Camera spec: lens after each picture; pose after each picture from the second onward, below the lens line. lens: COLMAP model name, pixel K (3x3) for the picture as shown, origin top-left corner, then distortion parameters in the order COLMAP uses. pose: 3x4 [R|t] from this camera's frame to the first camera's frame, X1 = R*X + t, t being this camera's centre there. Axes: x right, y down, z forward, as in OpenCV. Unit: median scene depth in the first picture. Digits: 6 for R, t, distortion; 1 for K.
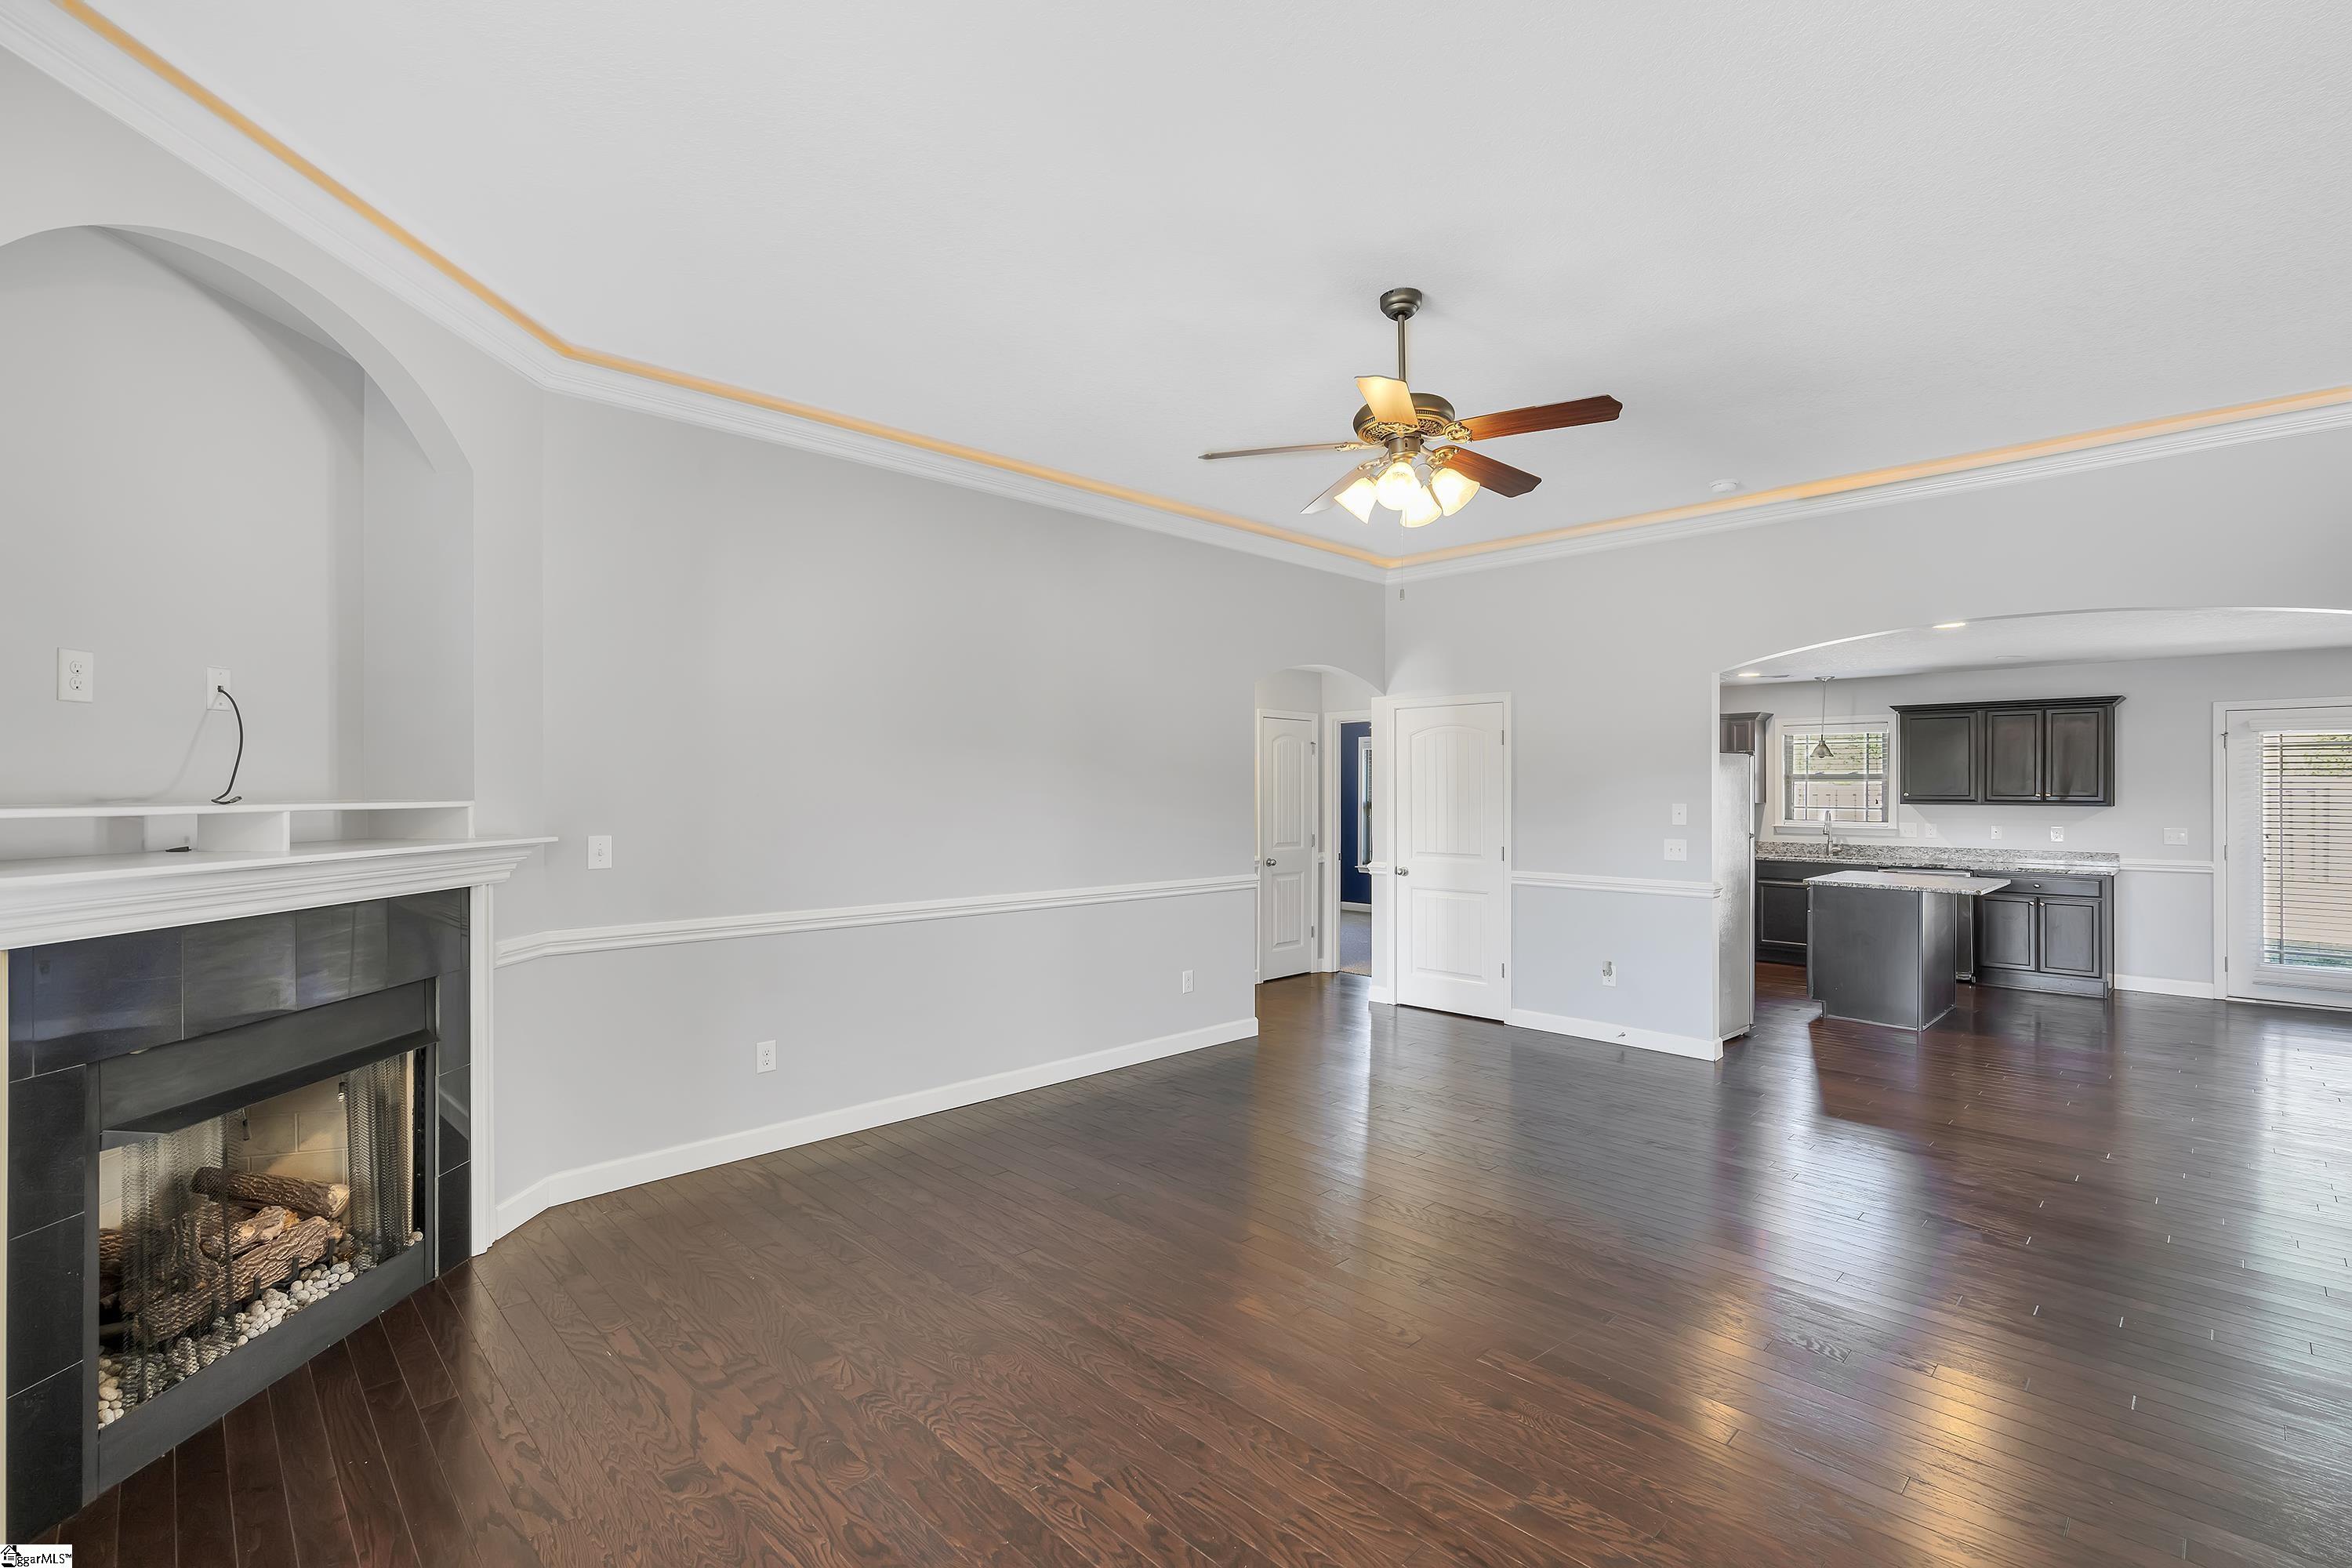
lens RADIAL K [[1066.3, 0, 1170.2], [0, 1066.3, 785.4], [0, 0, 1]] dist [-0.000740, 0.001003]
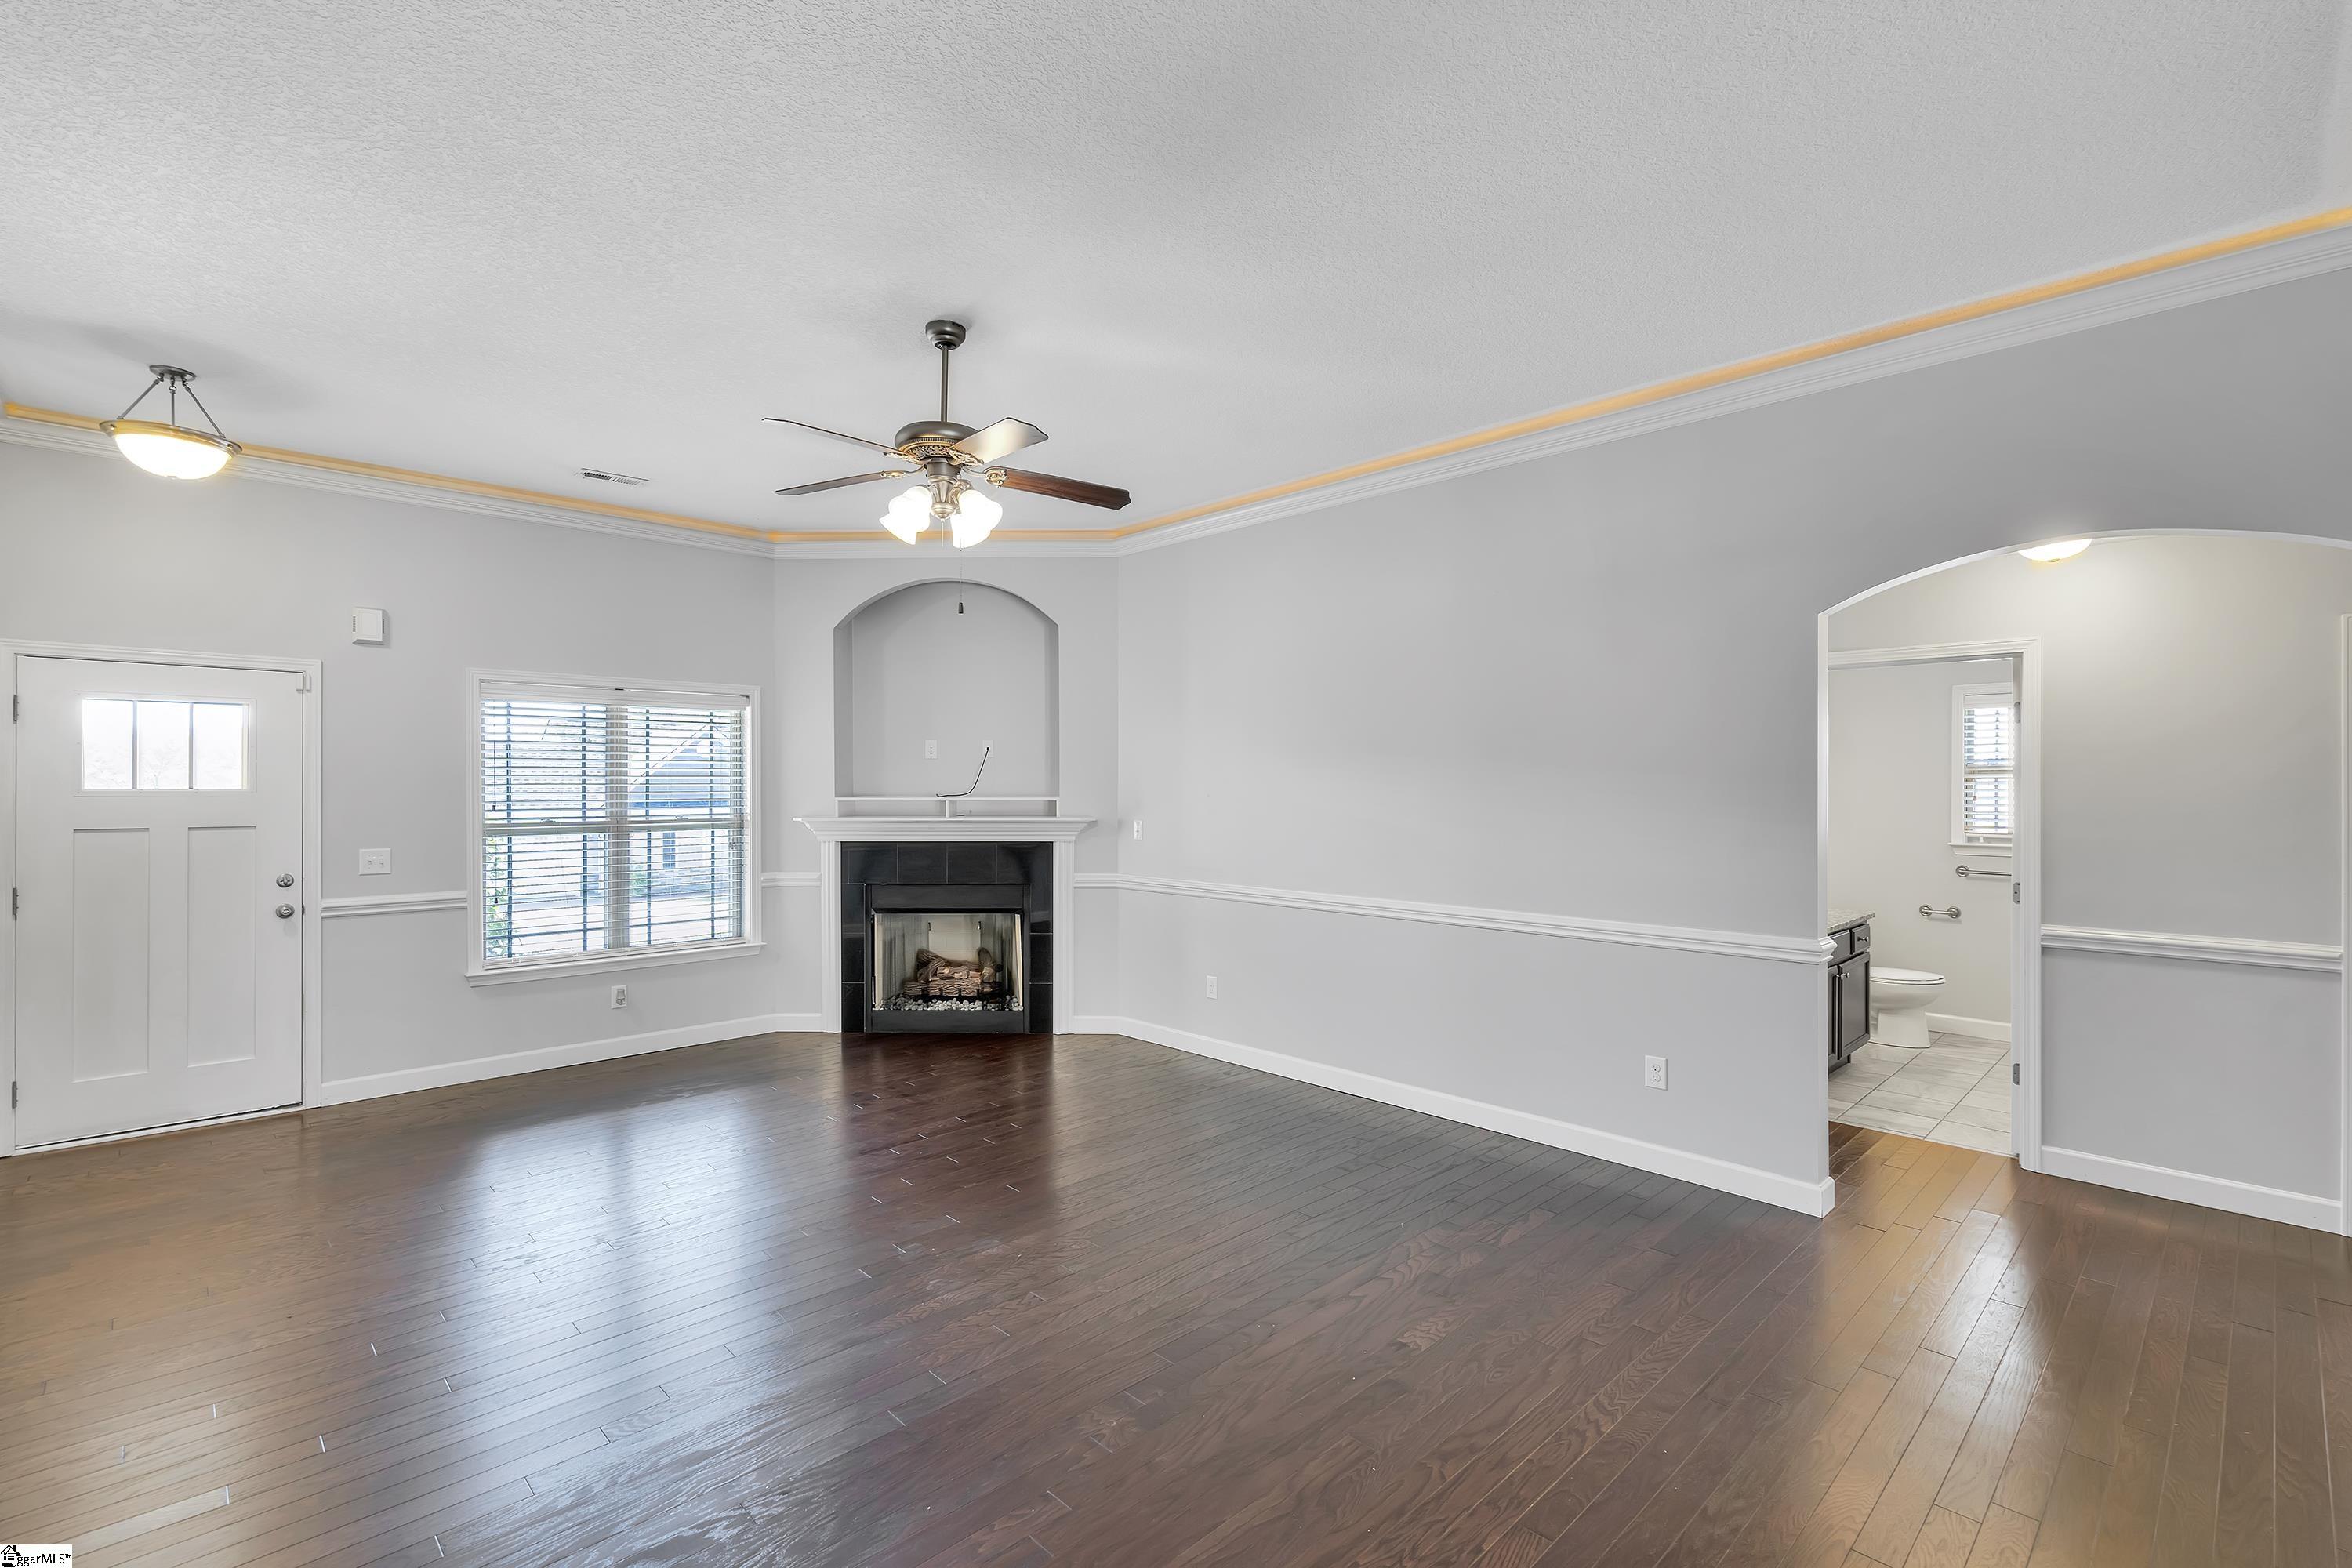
lens RADIAL K [[1050.1, 0, 1176.0], [0, 1050.1, 784.0], [0, 0, 1]] dist [-0.003055, 0.000057]
pose [[-0.007741, -0.002137, -0.999968, 0.556890], [0.006112, 0.999979, -0.002185, -0.001416], [0.999951, -0.006129, -0.007728, 0.556088]]
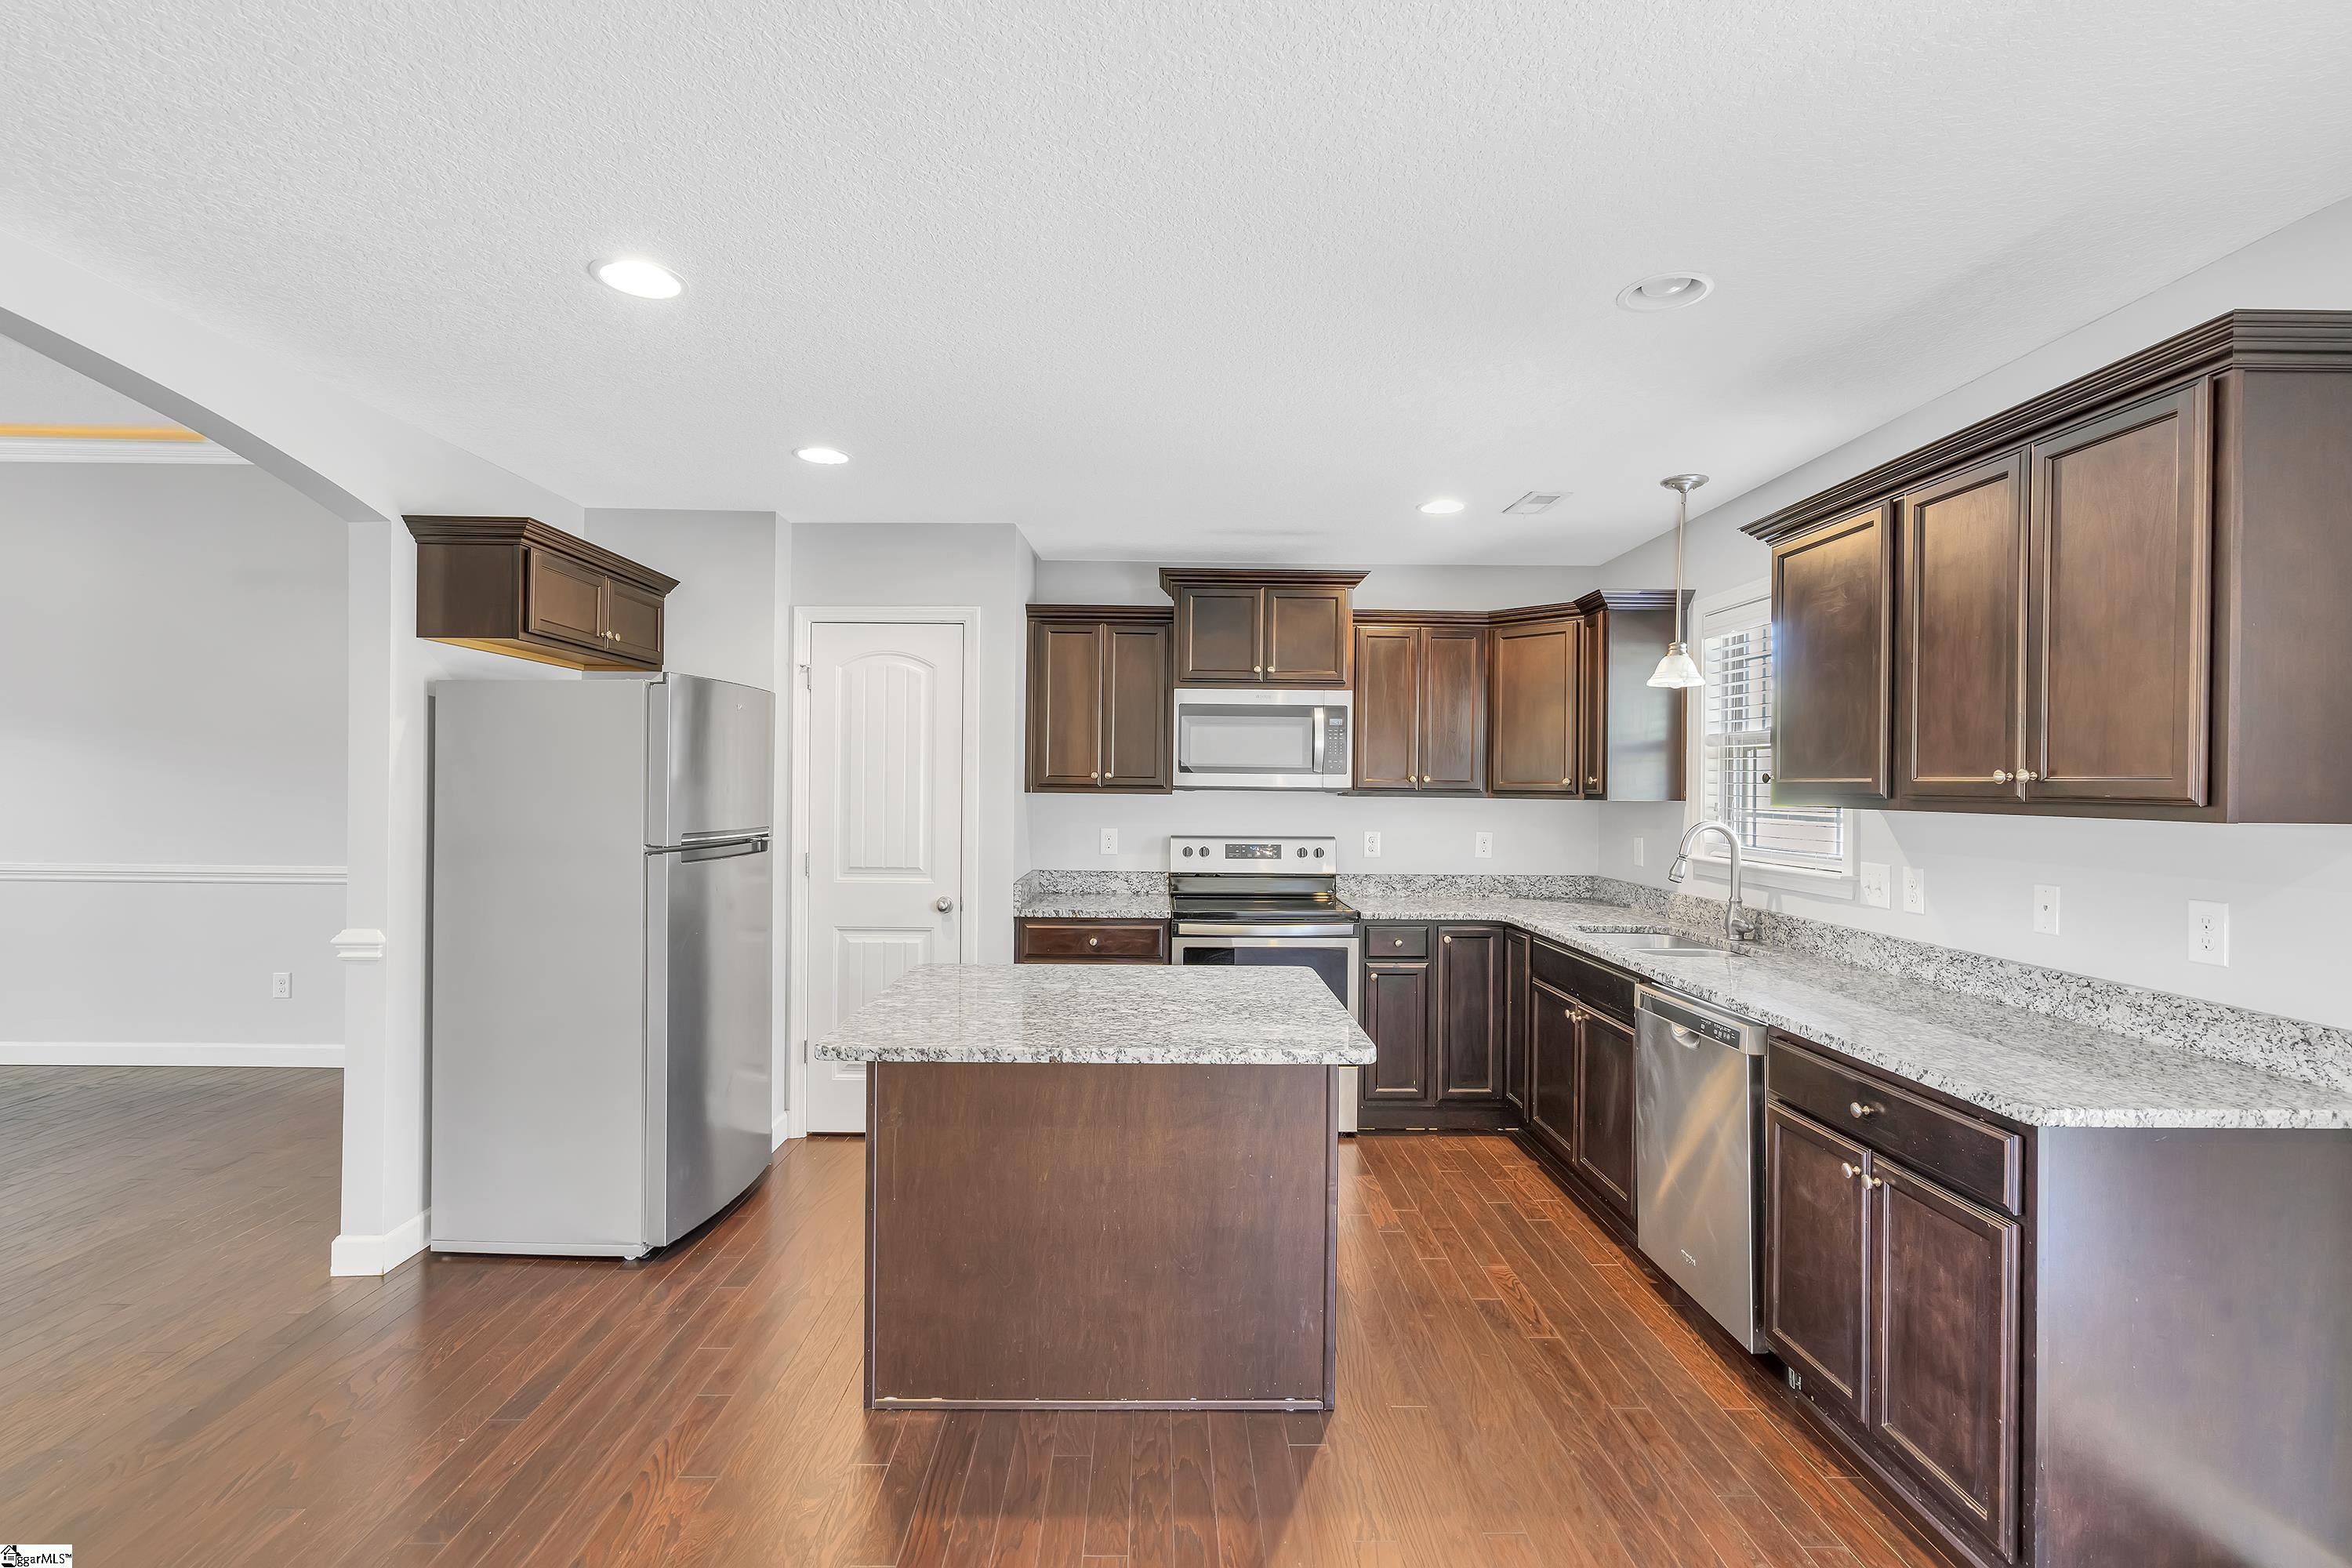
lens RADIAL K [[1066.3, 0, 1170.2], [0, 1066.3, 785.4], [0, 0, 1]] dist [-0.000740, 0.001003]
pose [[0.721463, 0.007888, -0.692408, 0.898032], [-0.007265, 0.999966, 0.003822, 0.012679], [0.692415, 0.002273, 0.721496, 0.703552]]
